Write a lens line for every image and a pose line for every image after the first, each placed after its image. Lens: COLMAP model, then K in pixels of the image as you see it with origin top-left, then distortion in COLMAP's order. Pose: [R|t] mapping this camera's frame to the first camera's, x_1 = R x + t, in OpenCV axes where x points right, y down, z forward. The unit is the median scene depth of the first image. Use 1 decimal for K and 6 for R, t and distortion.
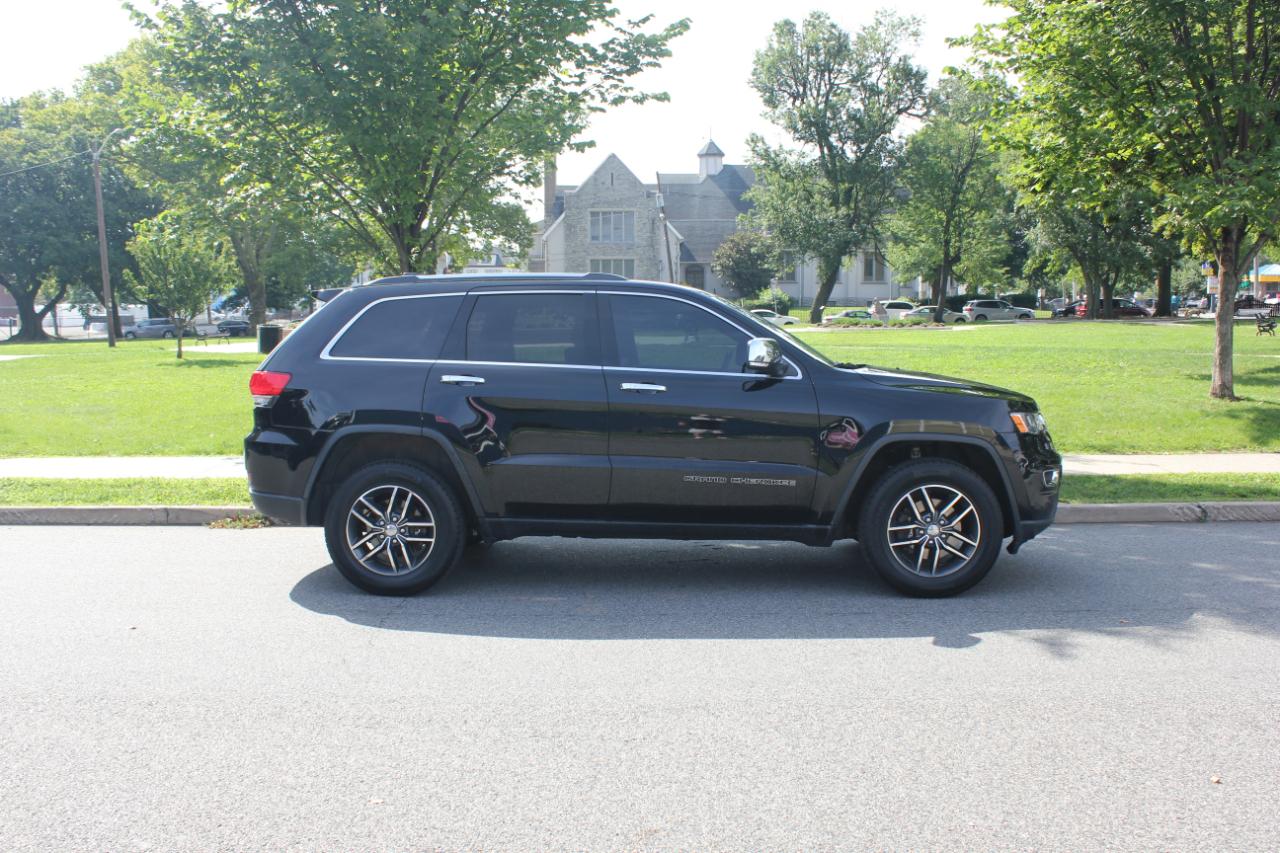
lens RADIAL K [[1469.9, 0, 562.8], [0, 1469.9, 423.0], [0, 0, 1]] dist [-0.135629, 0.150617]
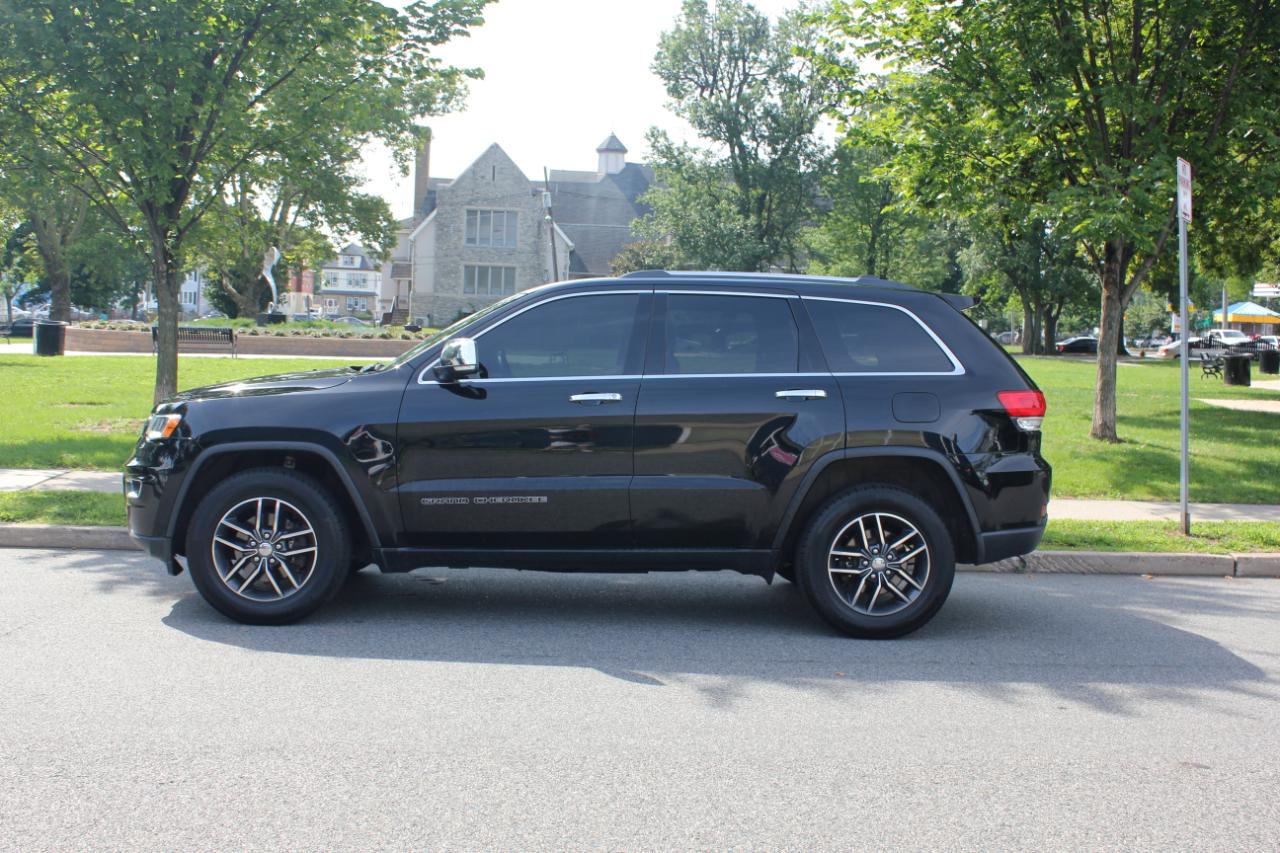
lens RADIAL K [[1711.7, 0, 686.8], [0, 1711.7, 406.5], [0, 0, 1]] dist [-0.090331, 0.050023]
pose [[0.994068, 0.036256, 0.102540, 0.054275], [-0.032458, 0.998733, -0.038465, 0.005915], [-0.103804, 0.034908, 0.993985, -0.003068]]
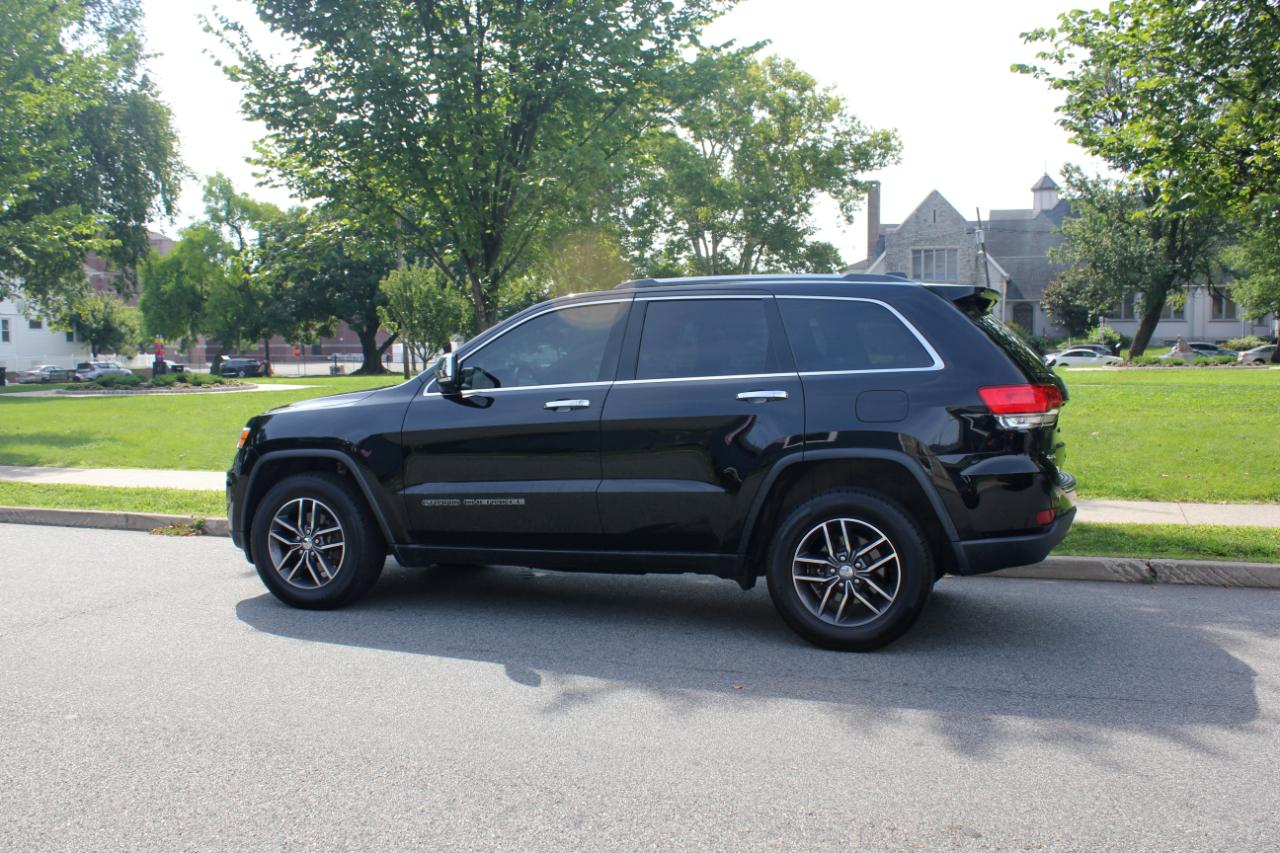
lens RADIAL K [[1402.9, 0, 636.1], [0, 1402.9, 423.7], [0, 0, 1]] dist [-0.107225, 0.156151]
pose [[0.944162, 0.019586, -0.328899, 0.172475], [-0.029821, 0.999214, -0.026101, 0.003024], [0.328129, 0.034452, 0.944004, 0.064370]]
